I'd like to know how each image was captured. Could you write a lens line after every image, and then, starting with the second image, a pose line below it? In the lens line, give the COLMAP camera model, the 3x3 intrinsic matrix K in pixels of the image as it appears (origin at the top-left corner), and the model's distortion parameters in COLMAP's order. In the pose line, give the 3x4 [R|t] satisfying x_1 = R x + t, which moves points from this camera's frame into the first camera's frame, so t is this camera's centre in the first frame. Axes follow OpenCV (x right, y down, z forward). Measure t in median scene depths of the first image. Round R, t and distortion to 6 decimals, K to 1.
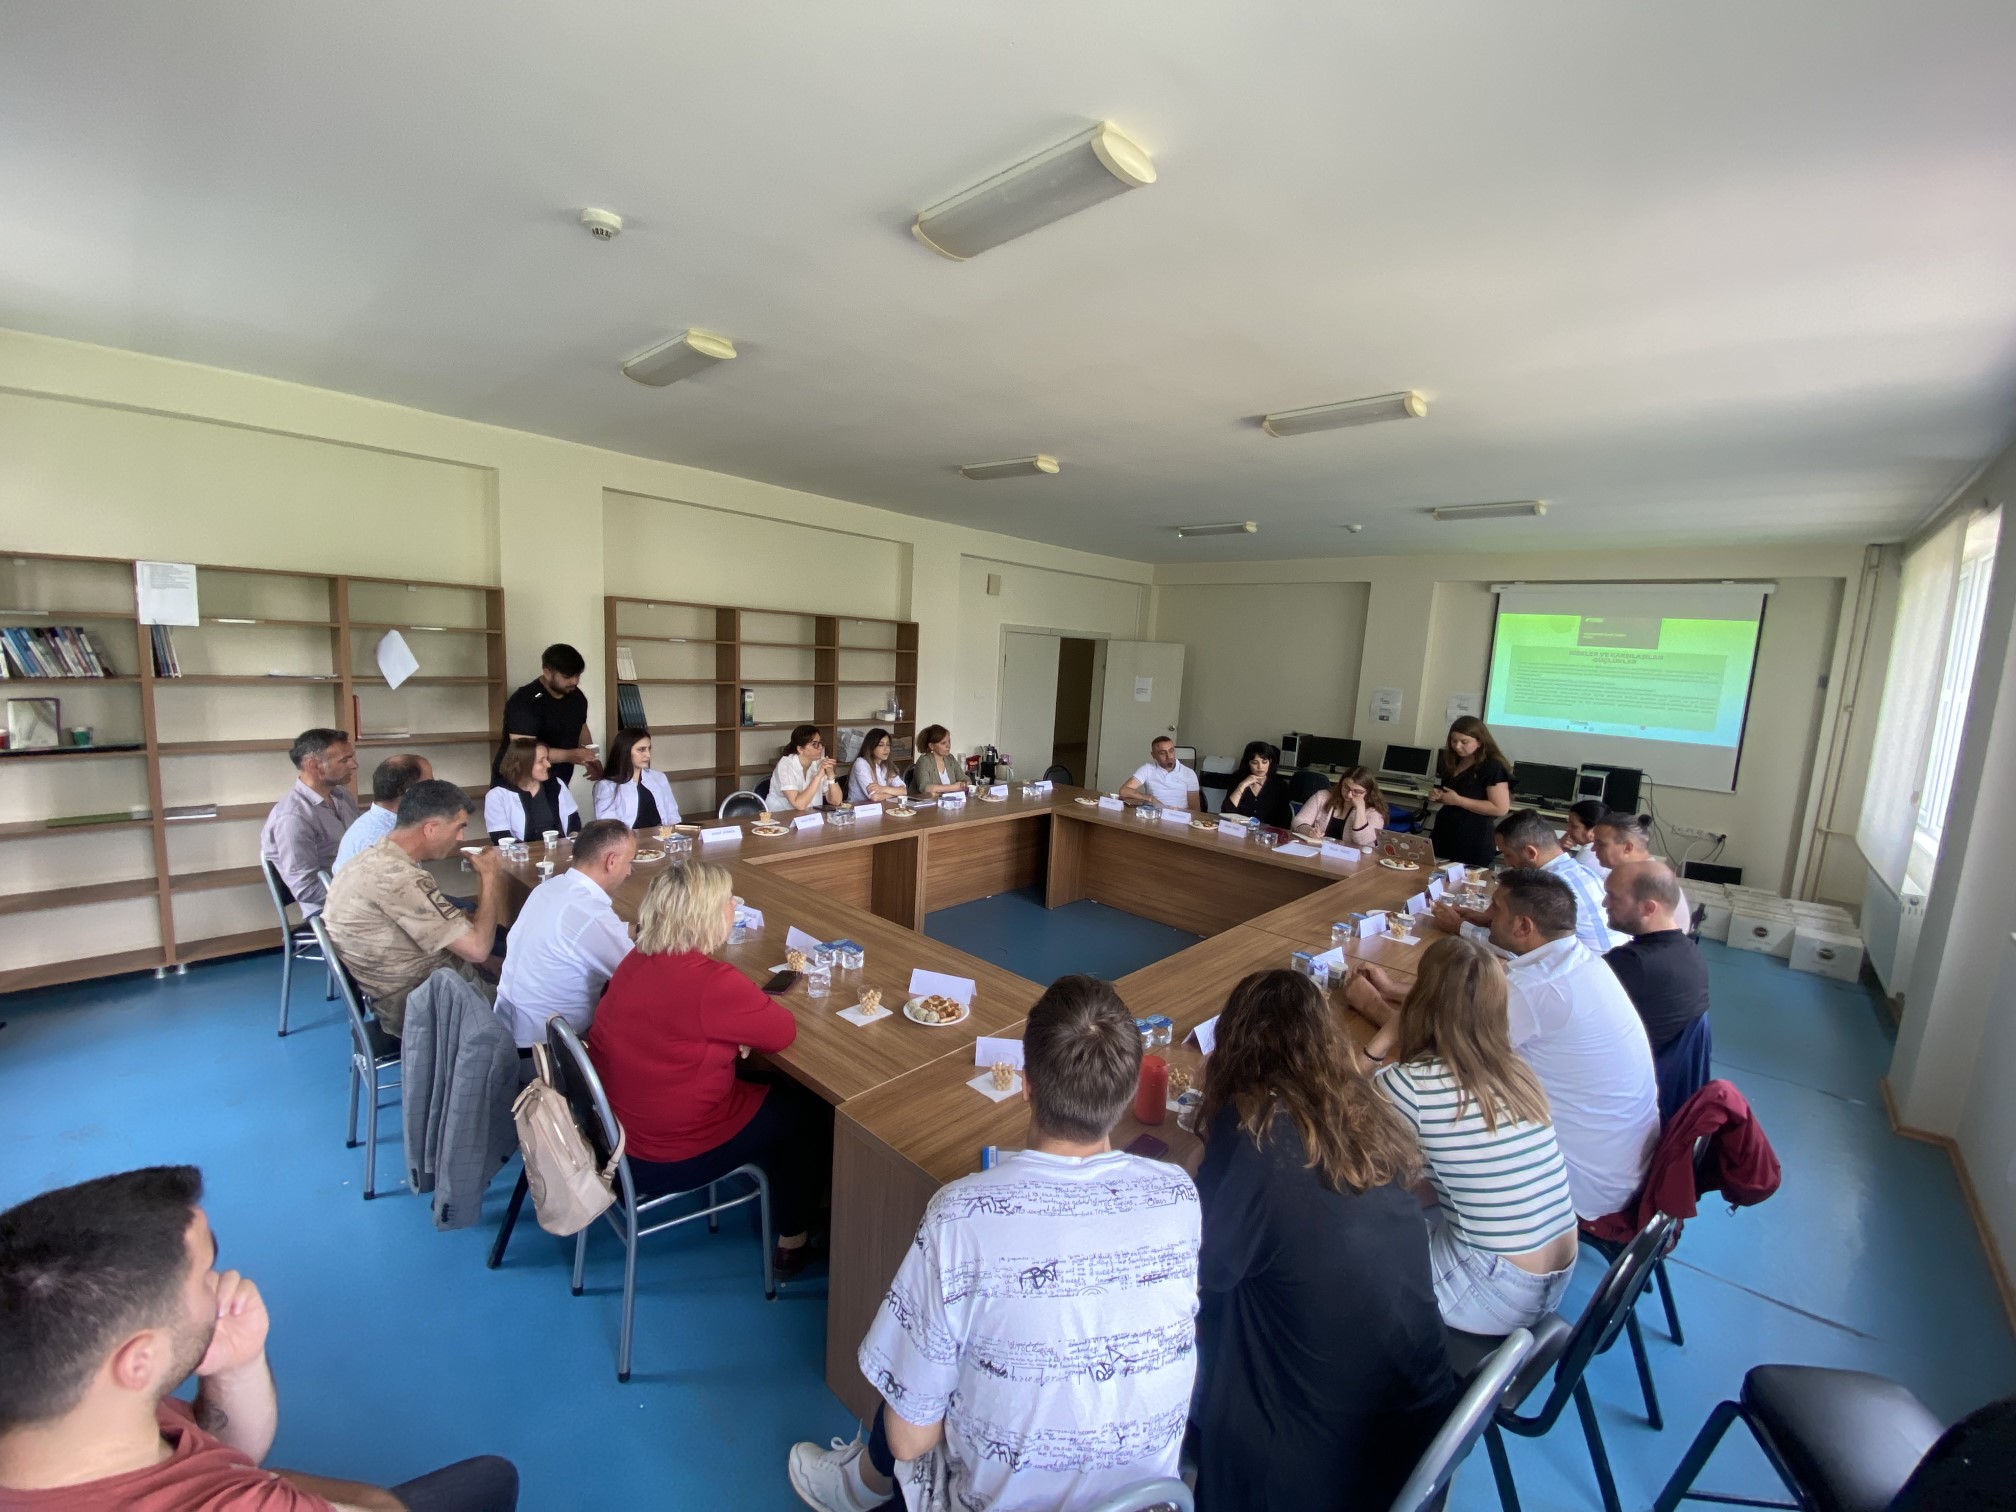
lens RADIAL K [[812.0, 0, 996.5], [0, 812.0, 756.9], [0, 0, 1]] dist [0.049400, -0.042397]
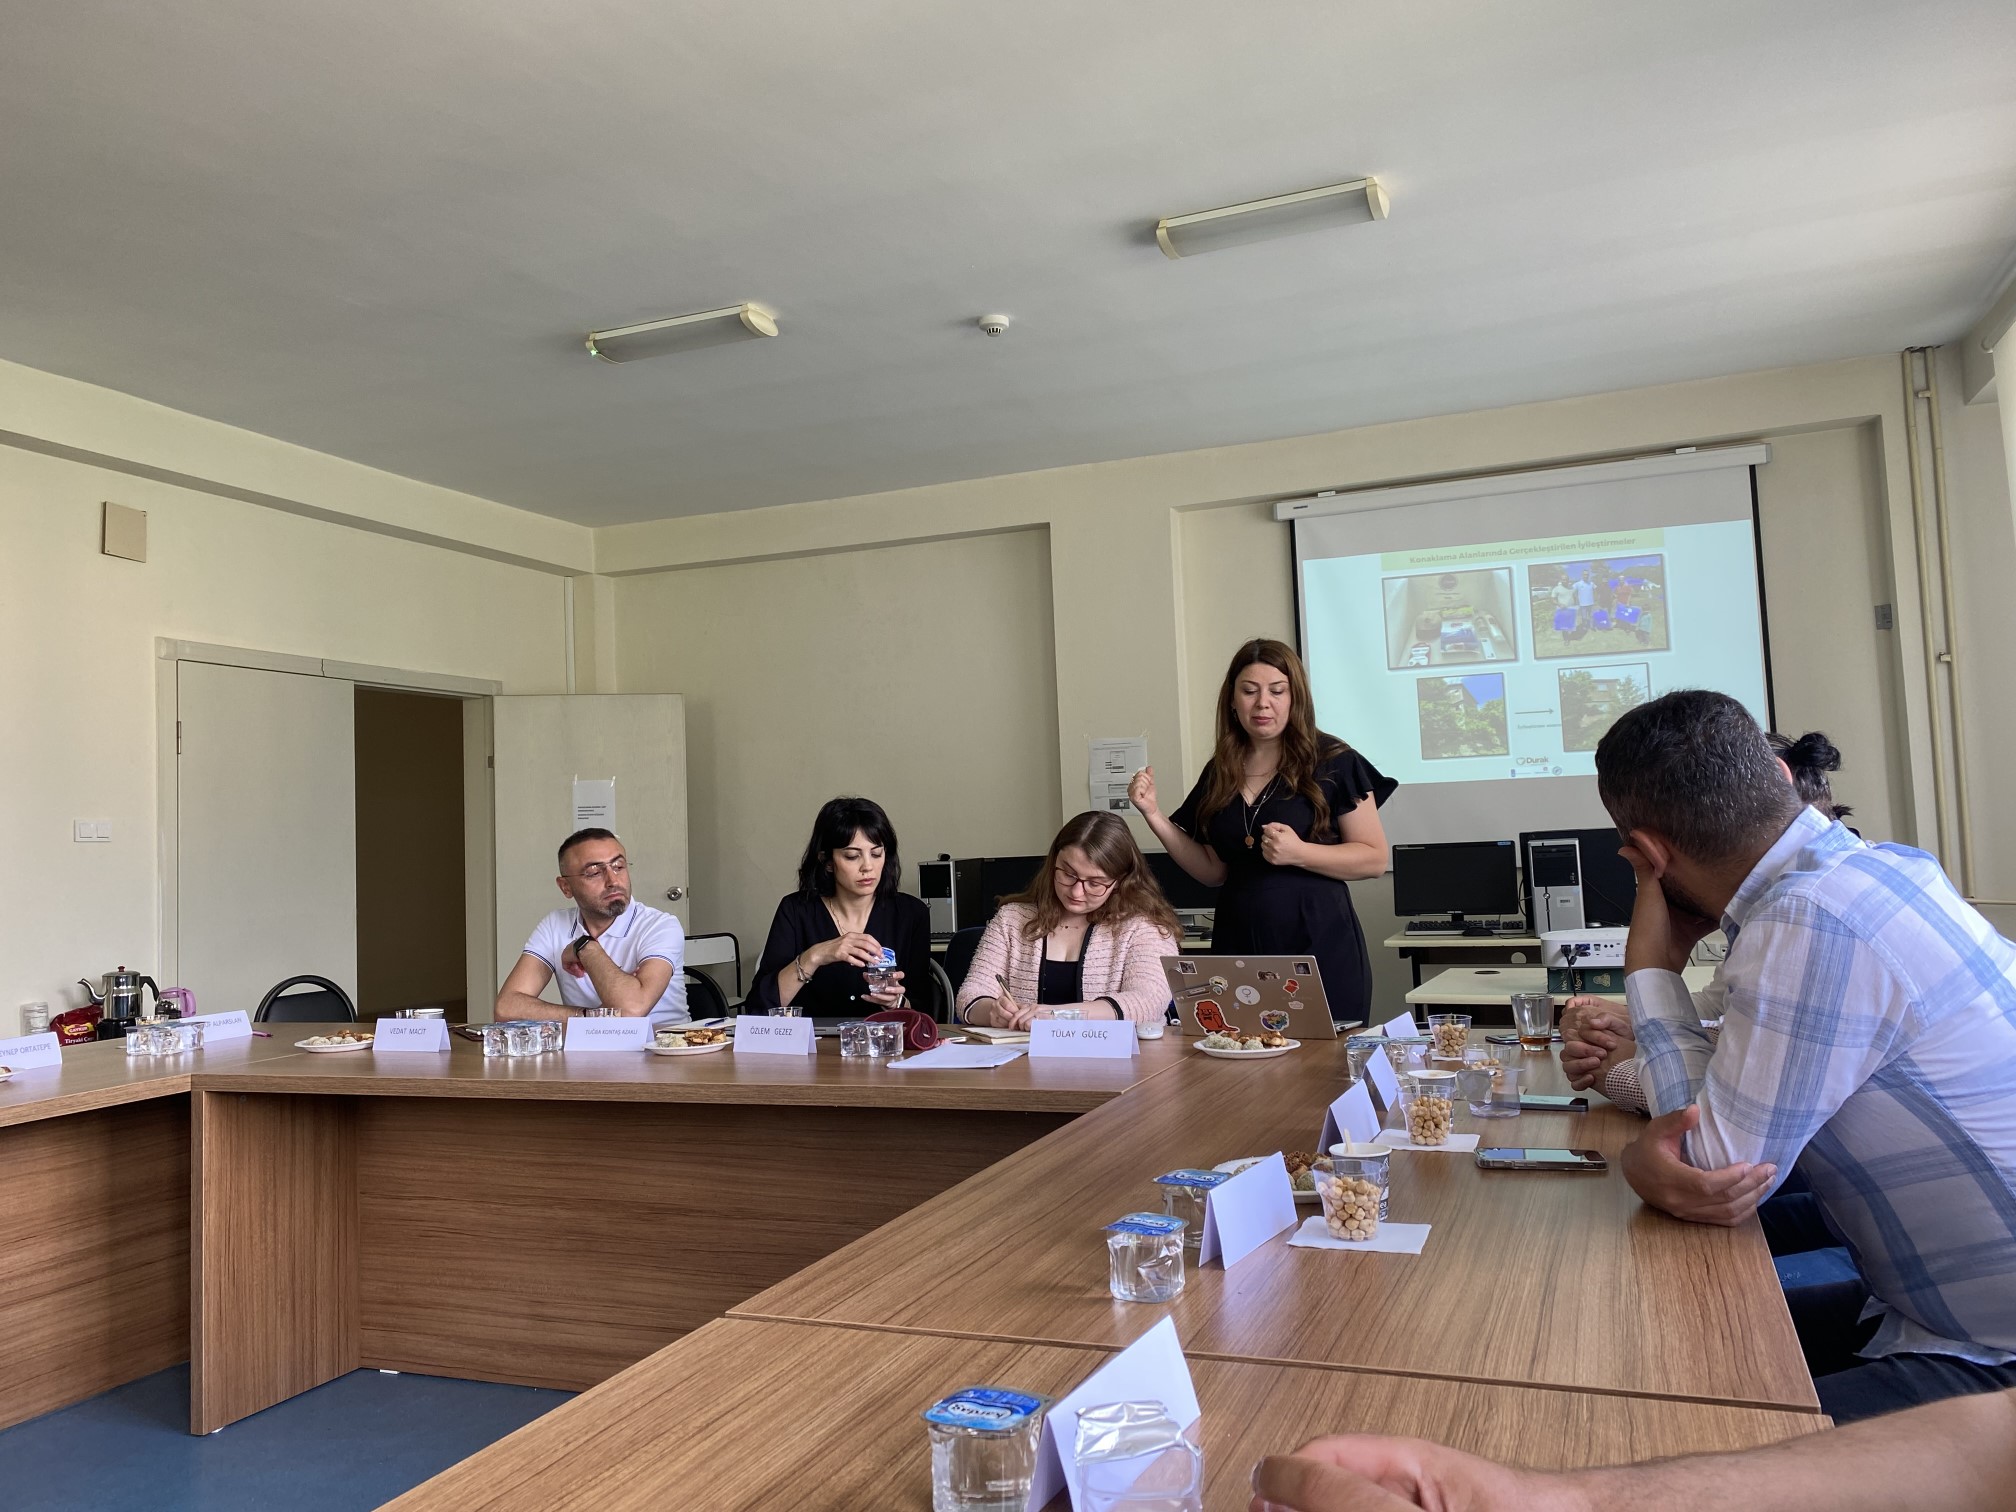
lens RADIAL K [[1555.3, 0, 994.0], [0, 1555.3, 727.0], [0, 0, 1]] dist [0.041192, -0.036761]
pose [[0.926402, -0.065272, 0.370835, 0.126172], [0.140347, 0.973748, -0.179213, 0.077633], [-0.349402, 0.218069, 0.911243, 0.320075]]
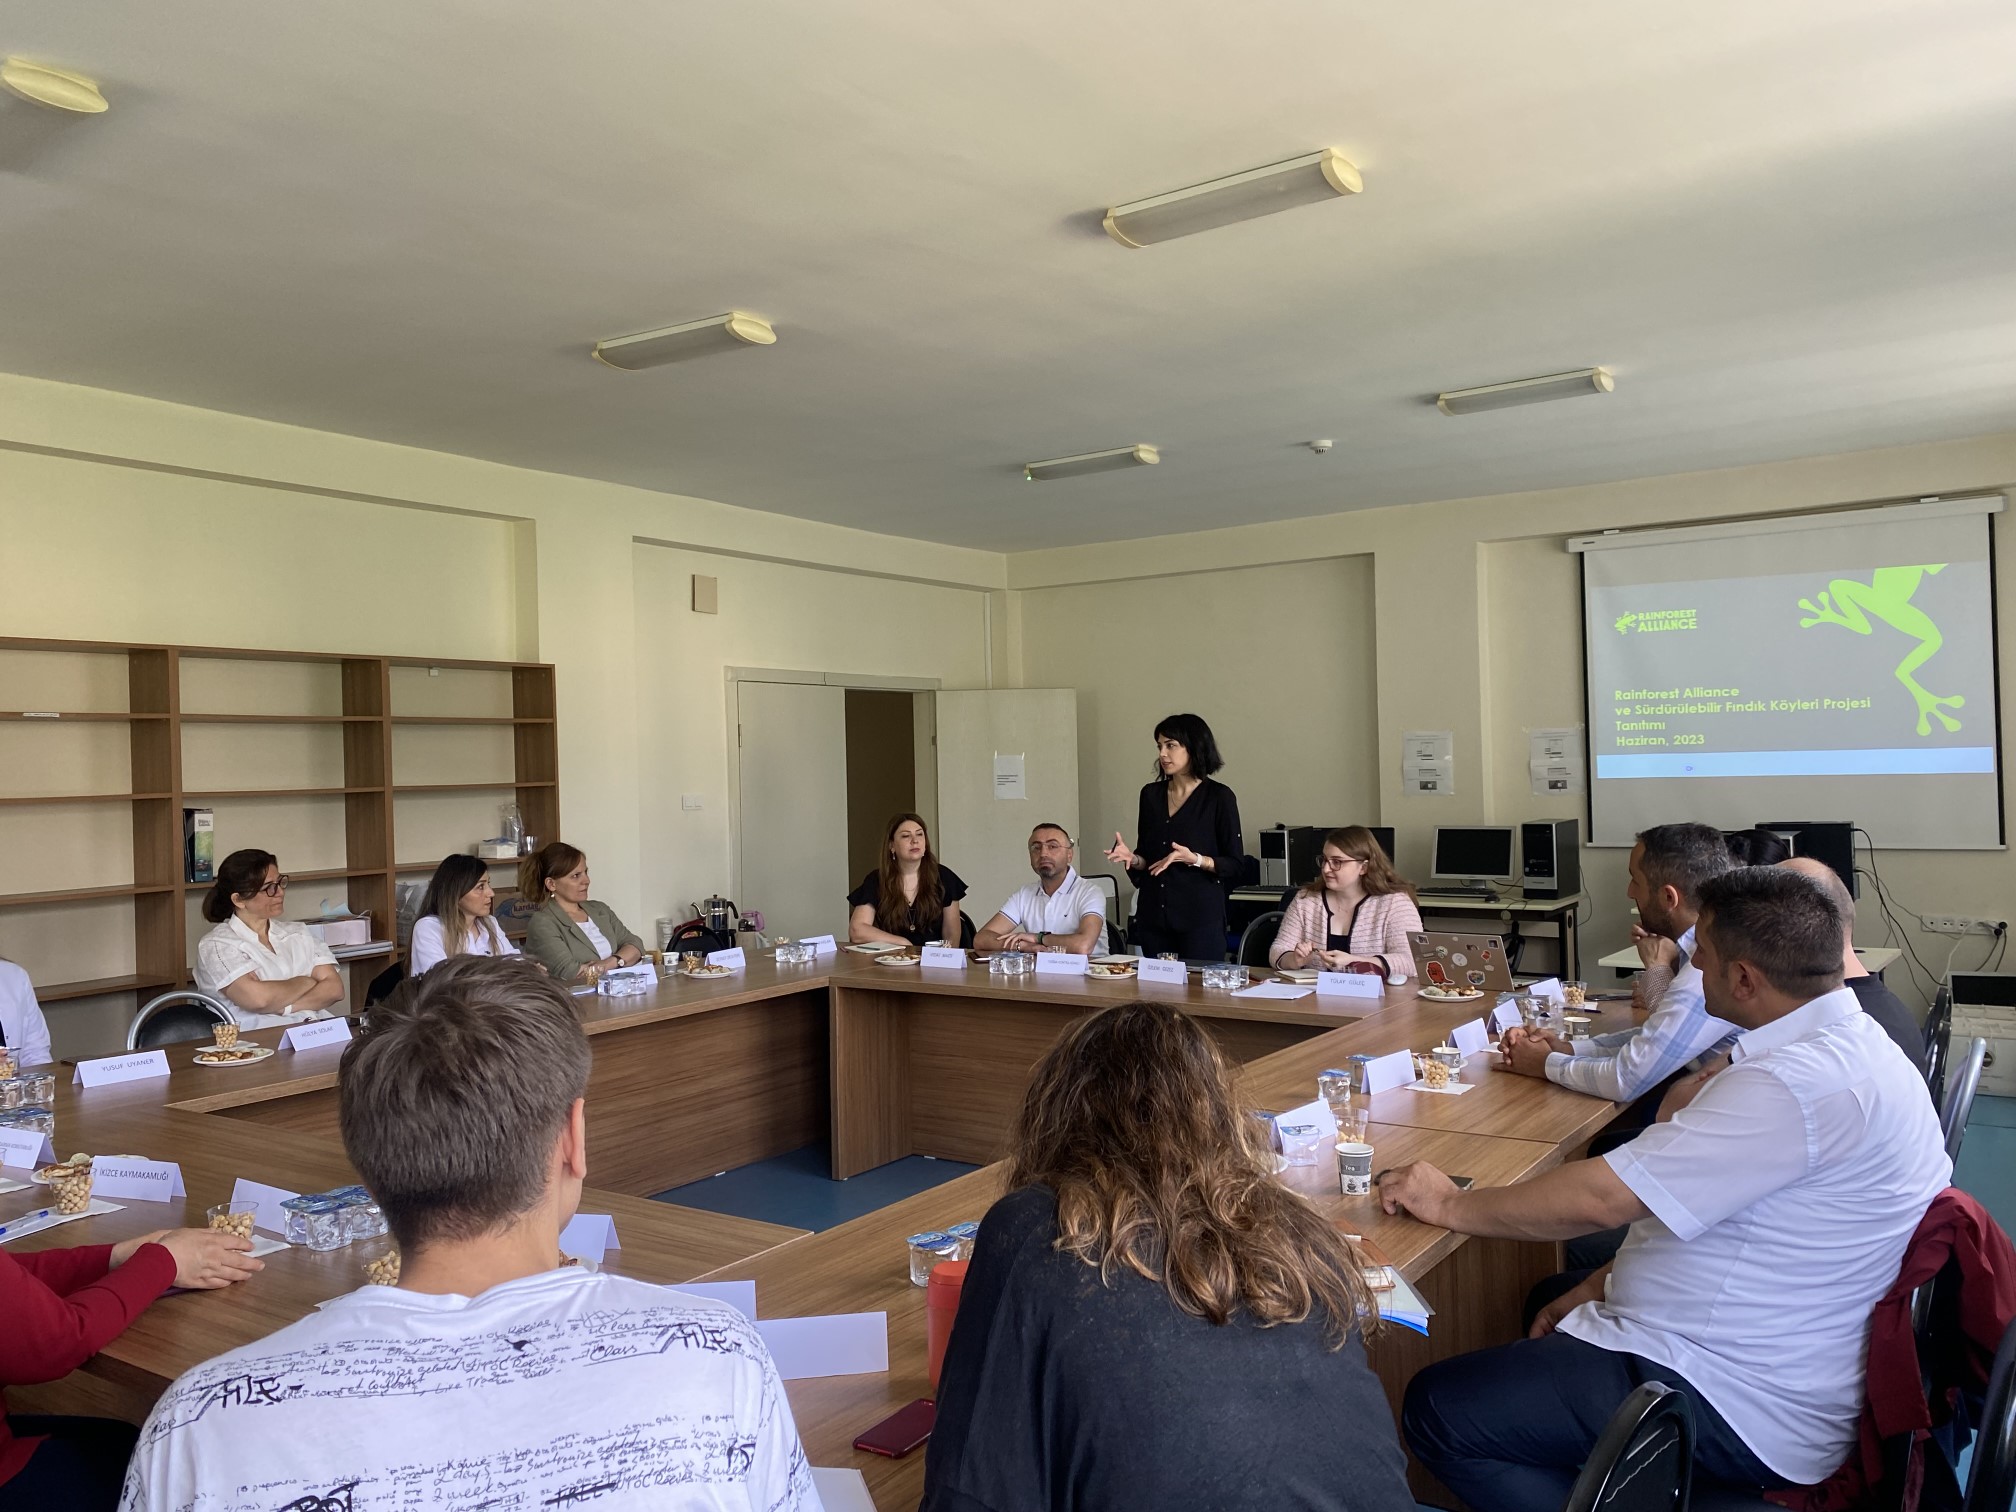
lens RADIAL K [[1558.3, 0, 1001.4], [0, 1558.3, 751.6], [0, 0, 1]] dist [0.053716, -0.078313]
pose [[0.985228, -0.078385, 0.152254, 0.034280], [0.099028, 0.986142, -0.133109, 0.060349], [-0.139710, 0.146220, 0.979337, -0.009660]]
